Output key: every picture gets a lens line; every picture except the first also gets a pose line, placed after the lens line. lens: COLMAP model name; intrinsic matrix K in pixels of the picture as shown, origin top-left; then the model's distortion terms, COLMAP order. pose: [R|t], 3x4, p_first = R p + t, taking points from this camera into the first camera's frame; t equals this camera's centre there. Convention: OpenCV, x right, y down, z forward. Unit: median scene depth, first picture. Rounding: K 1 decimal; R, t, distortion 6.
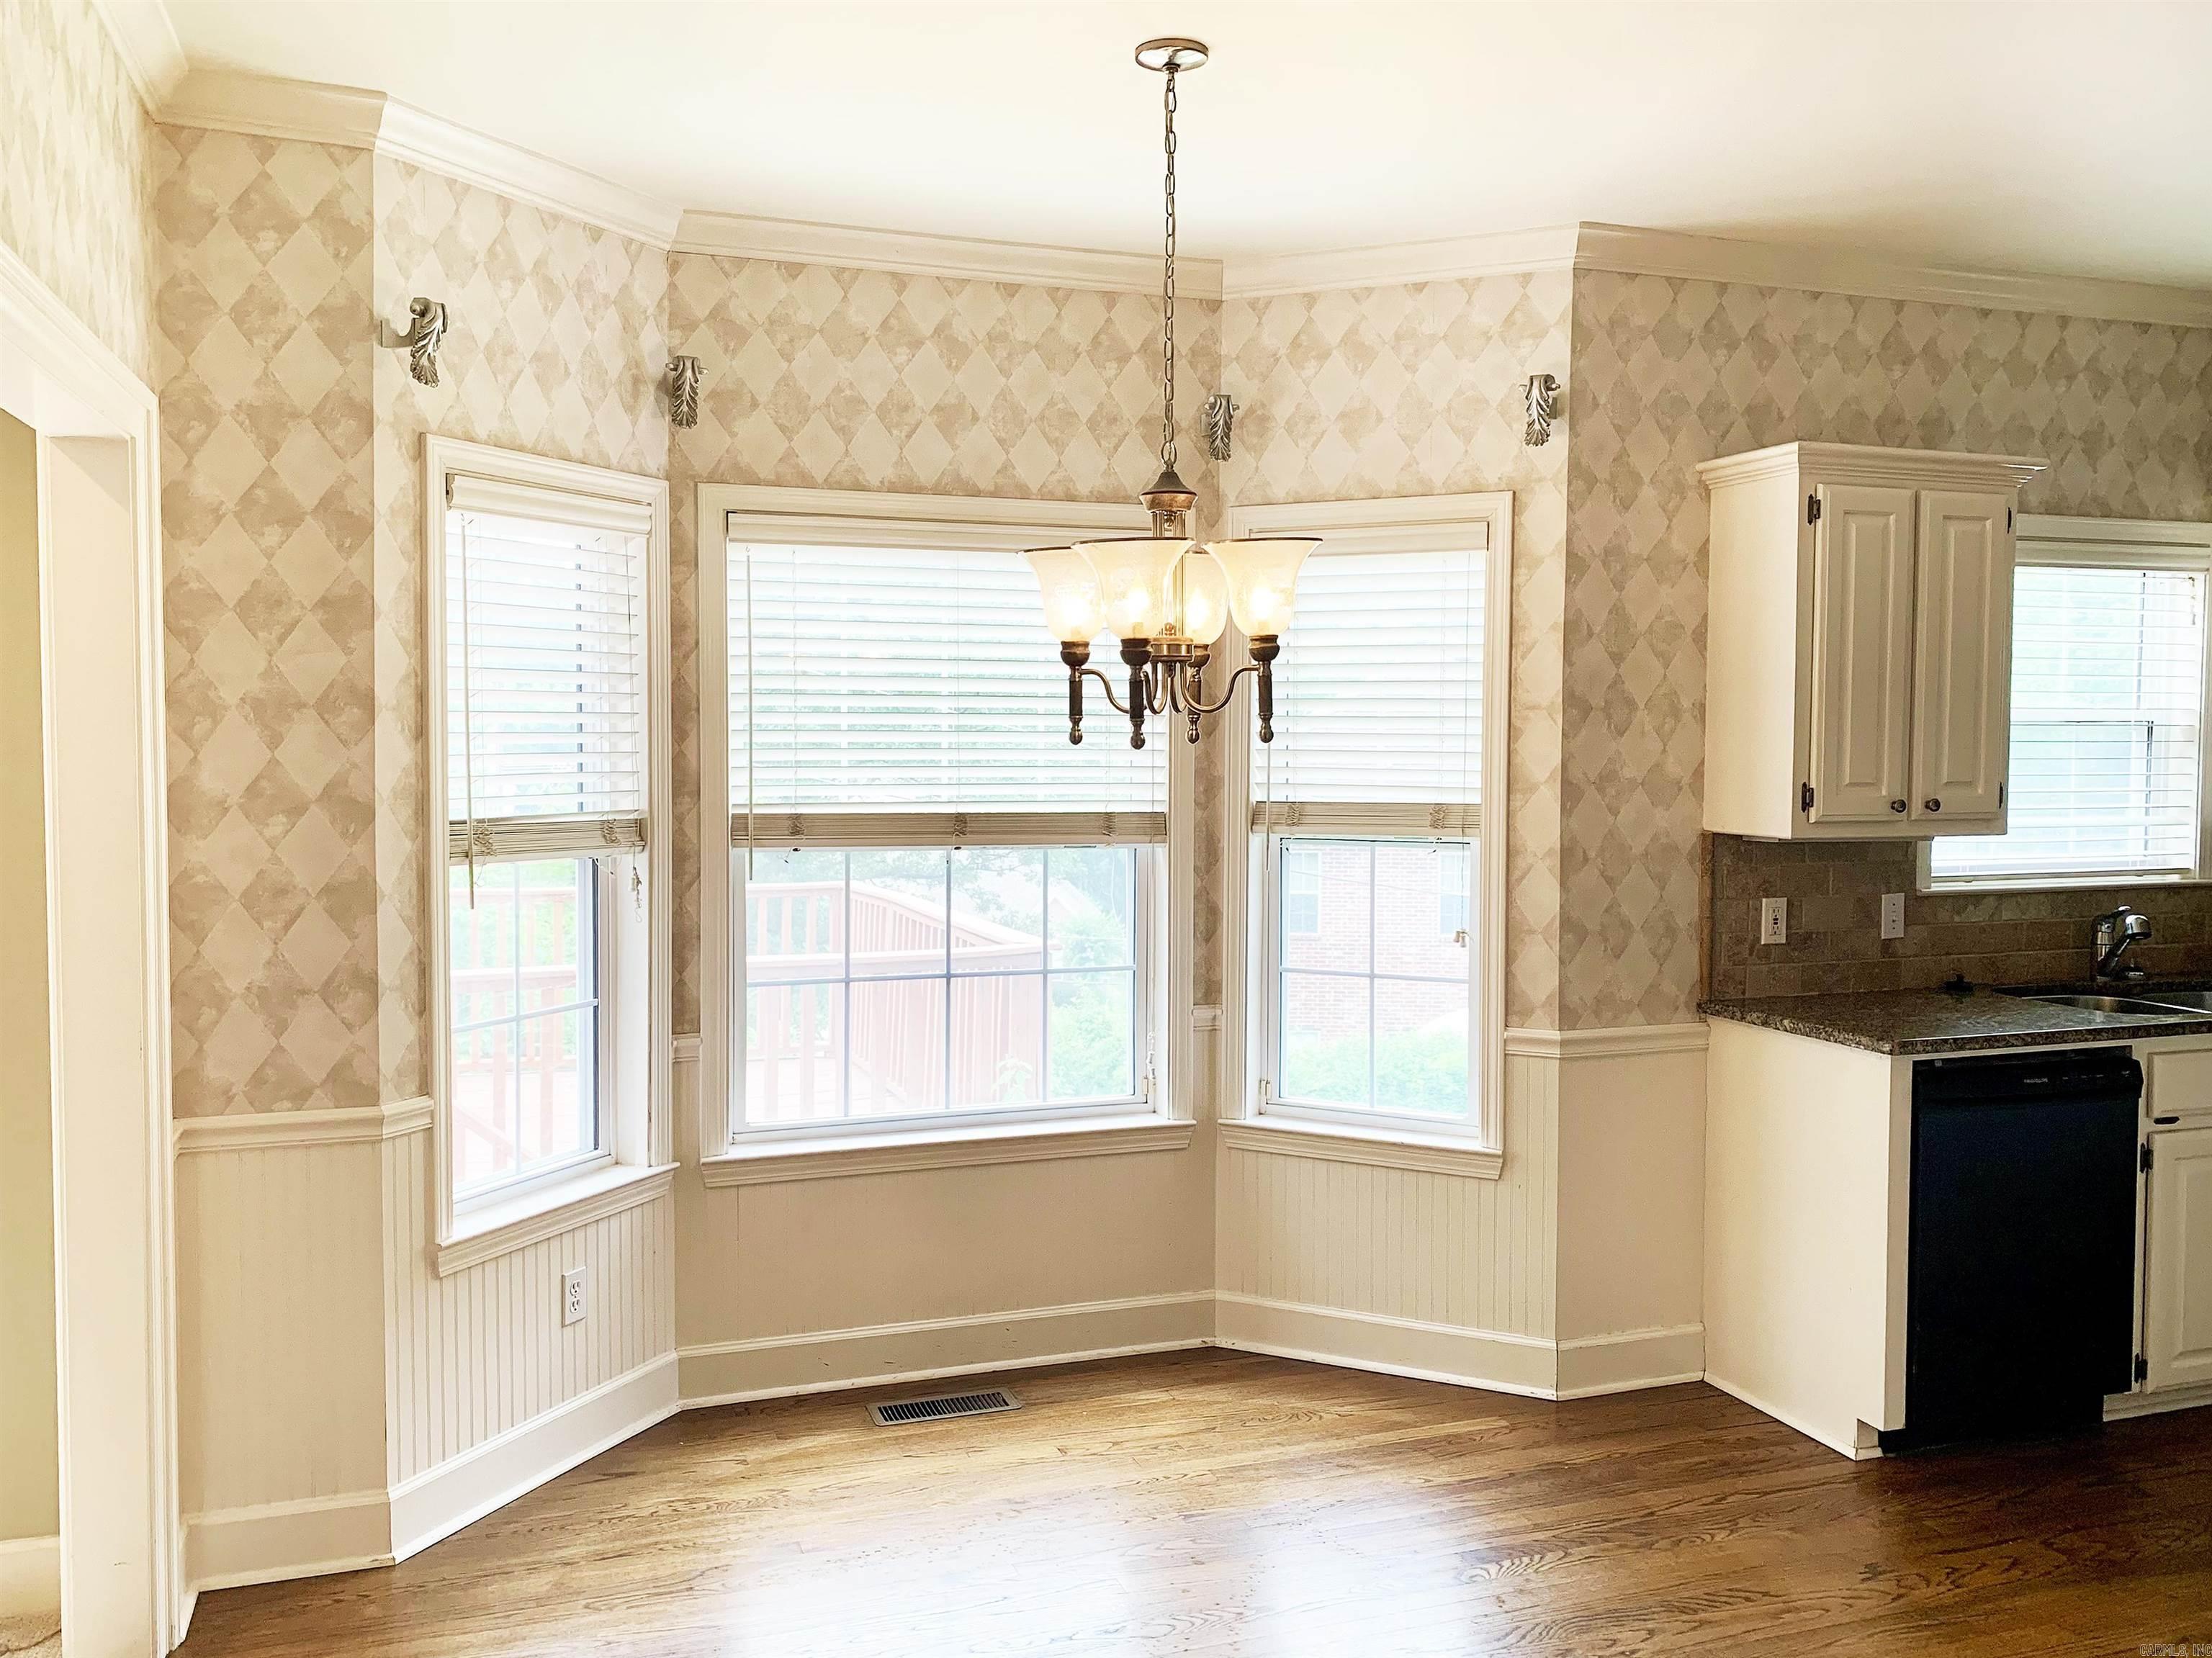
lens RADIAL K [[1726.1, 0, 1097.3], [0, 1726.1, 839.8], [0, 0, 1]] dist [0.001416, -0.004682]
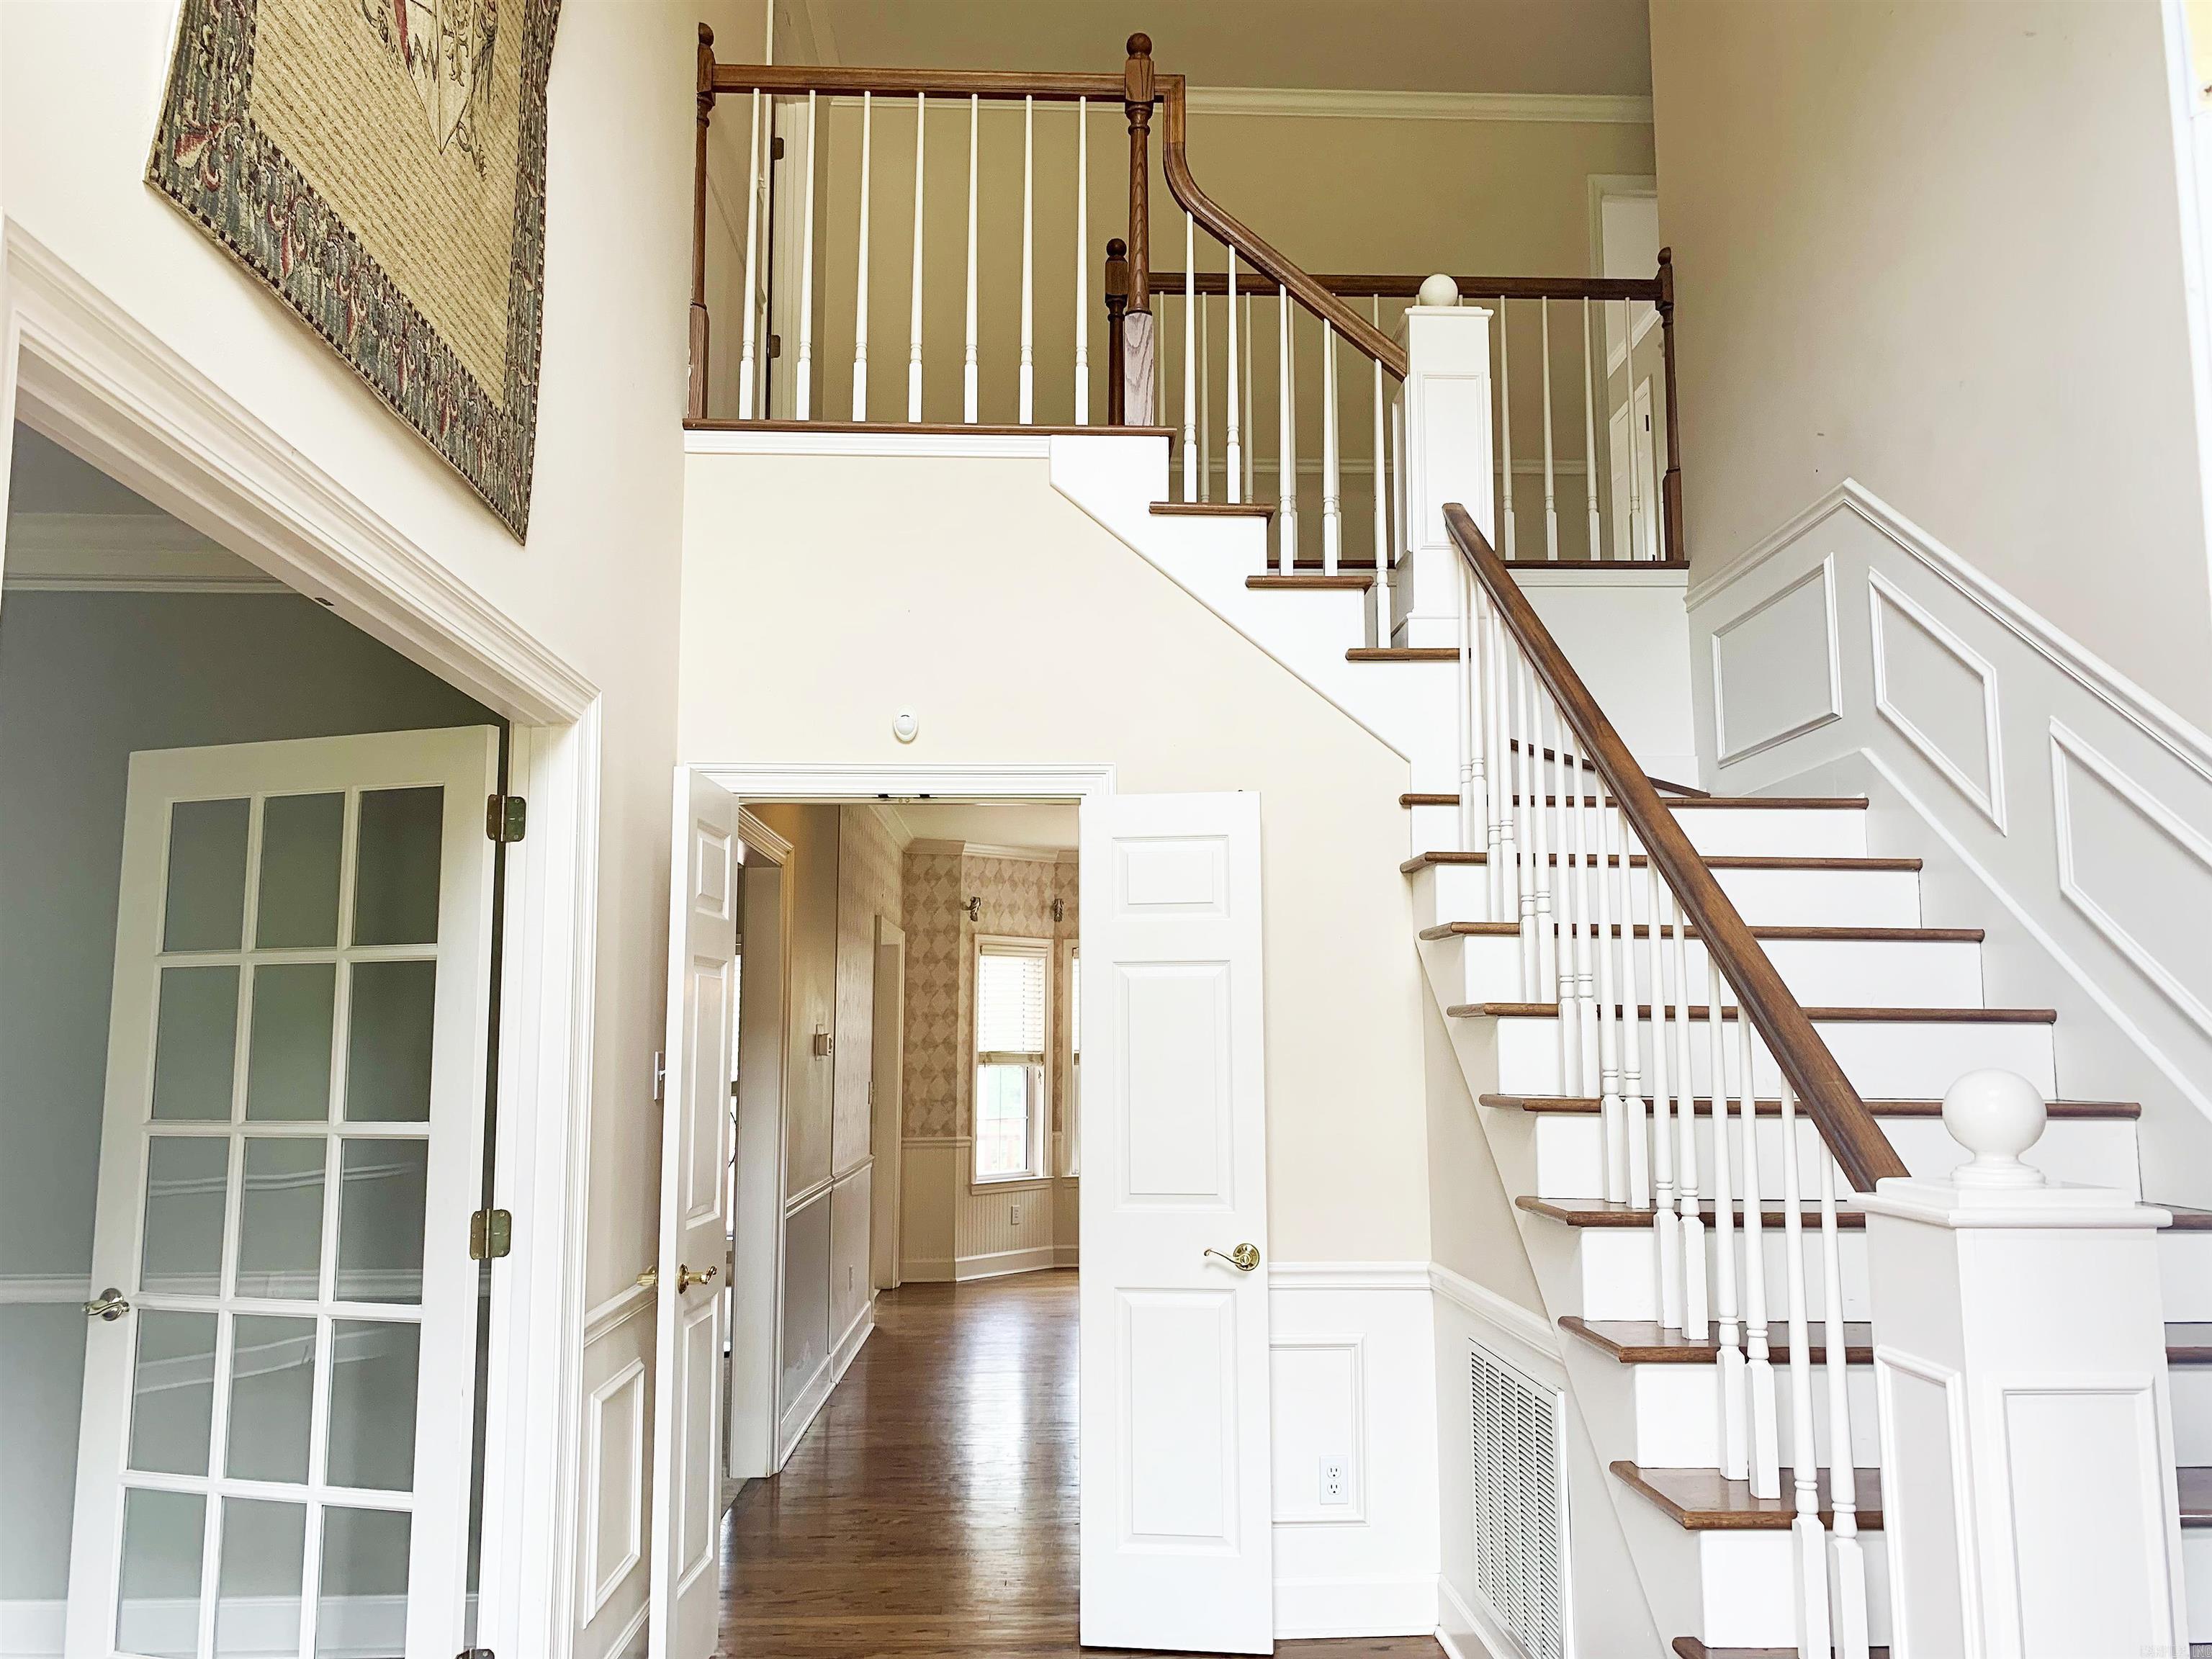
lens RADIAL K [[1726.3, 0, 1113.0], [0, 1726.3, 837.3], [0, 0, 1]] dist [0.001416, -0.004682]
pose [[0.946485, -0.051328, -0.318641, 0.934175], [-0.010956, 0.981595, -0.190662, 0.214102], [0.322562, 0.183949, 0.928502, -2.039716]]
